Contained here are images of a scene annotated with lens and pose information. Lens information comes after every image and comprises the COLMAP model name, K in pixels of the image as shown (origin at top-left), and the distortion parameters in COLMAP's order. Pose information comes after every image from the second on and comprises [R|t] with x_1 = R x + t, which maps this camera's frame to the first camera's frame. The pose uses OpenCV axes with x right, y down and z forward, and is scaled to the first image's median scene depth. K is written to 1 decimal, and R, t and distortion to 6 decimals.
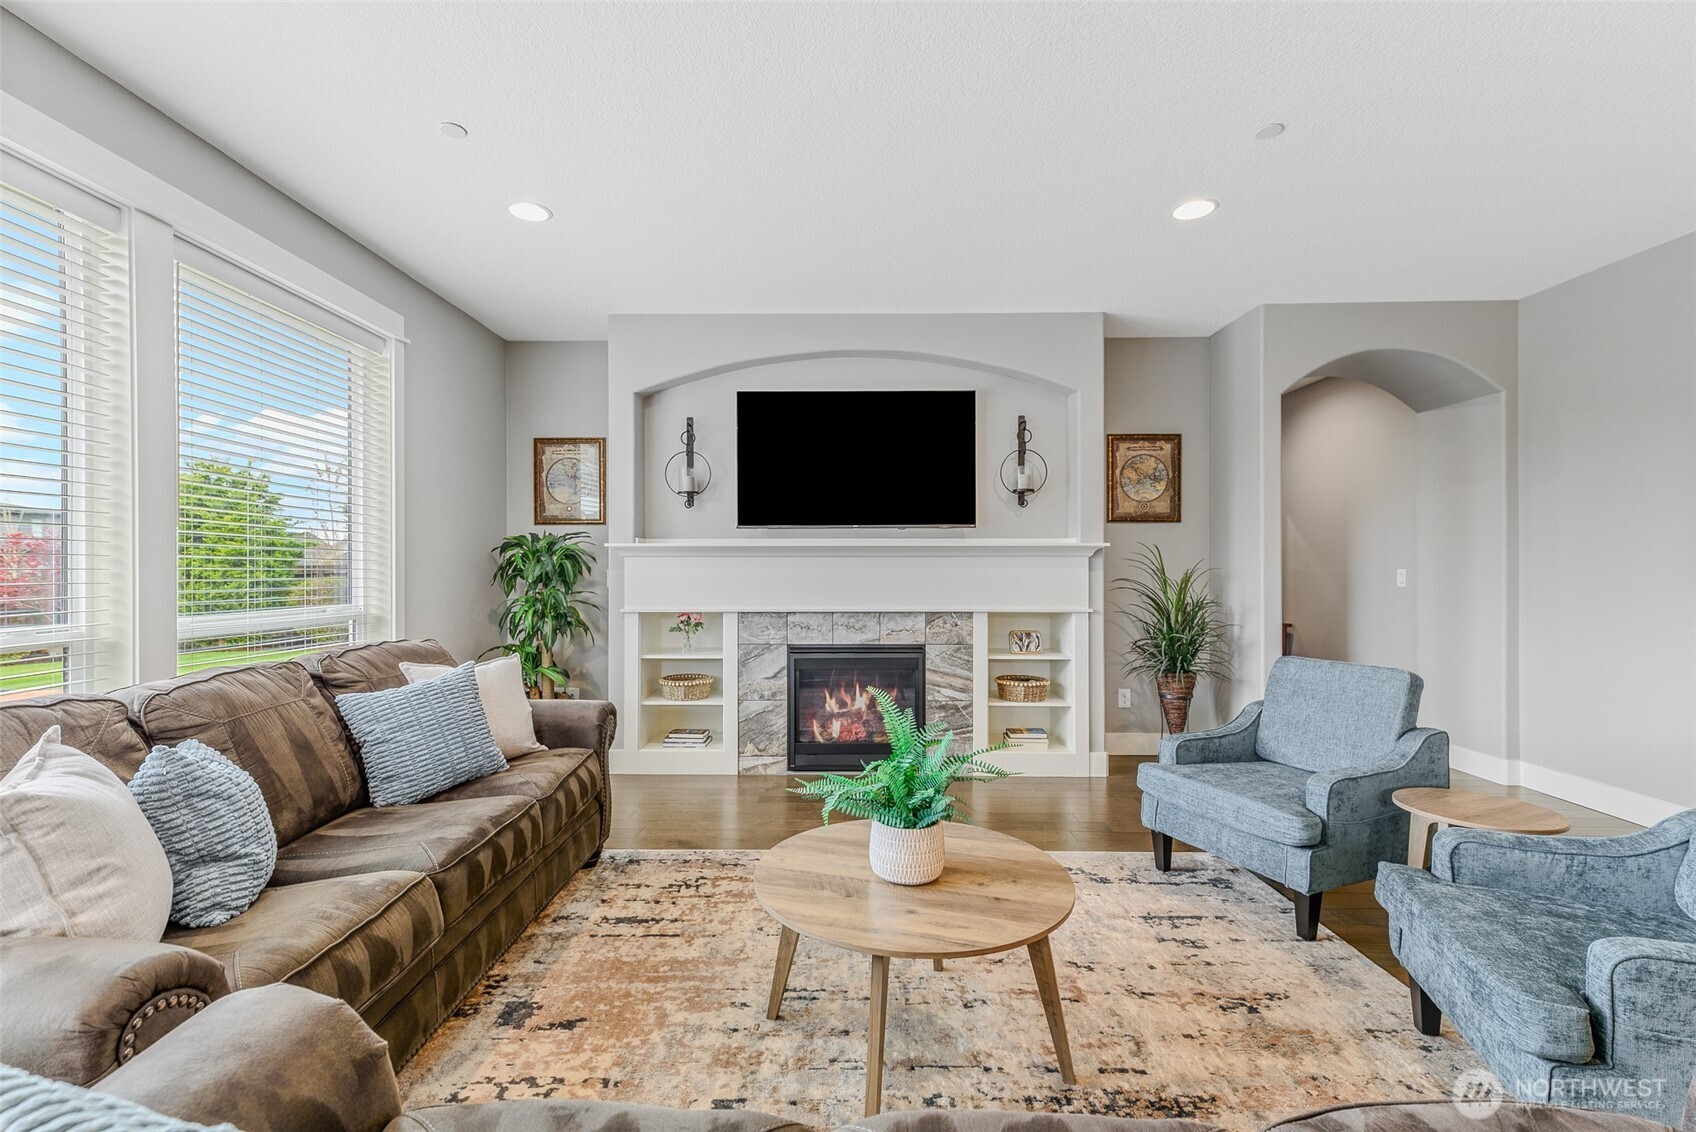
lens RADIAL K [[736.1, 0, 840.9], [0, 736.1, 578.0], [0, 0, 1]] dist [0.000182, -0.000030]
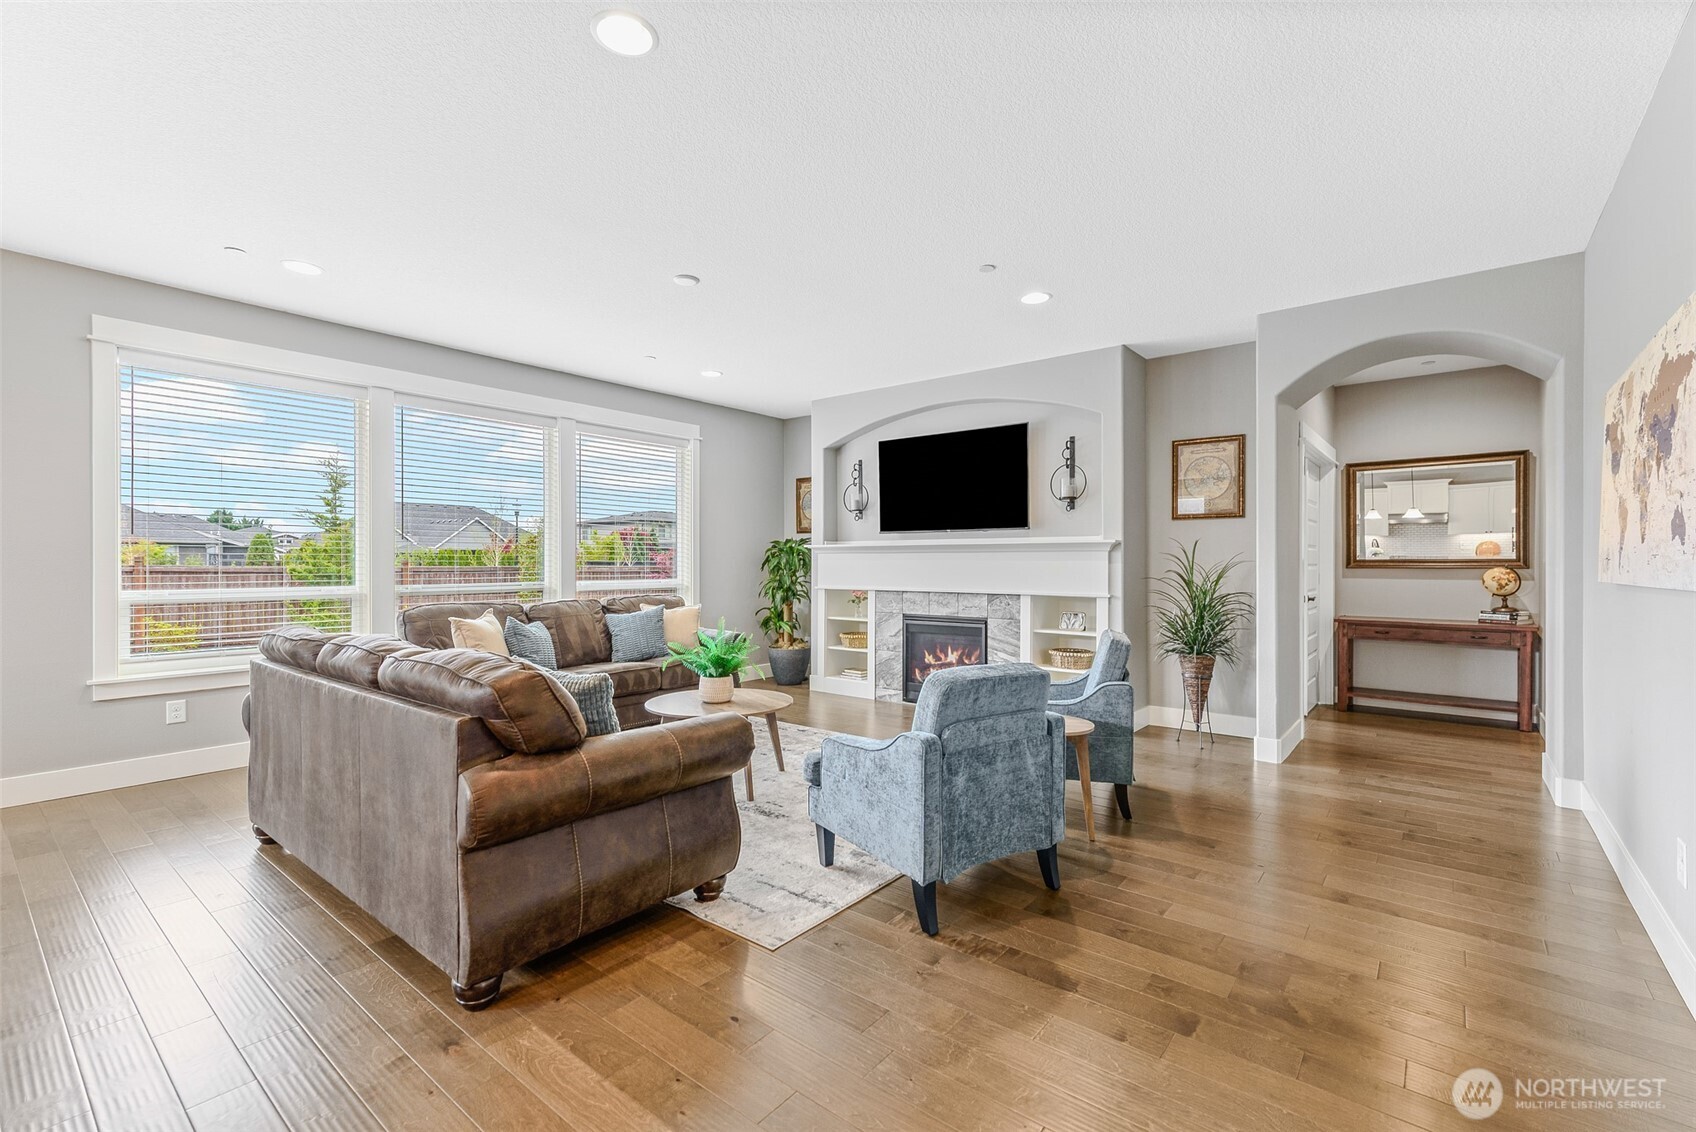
lens RADIAL K [[730.5, 0, 855.9], [0, 730.5, 570.9], [0, 0, 1]] dist [0.000818, -0.000098]
pose [[0.791411, 0.009490, -0.611211, 0.726334], [-0.009905, 0.999947, 0.002700, 0.003943], [0.611204, 0.003917, 0.791463, -0.188708]]
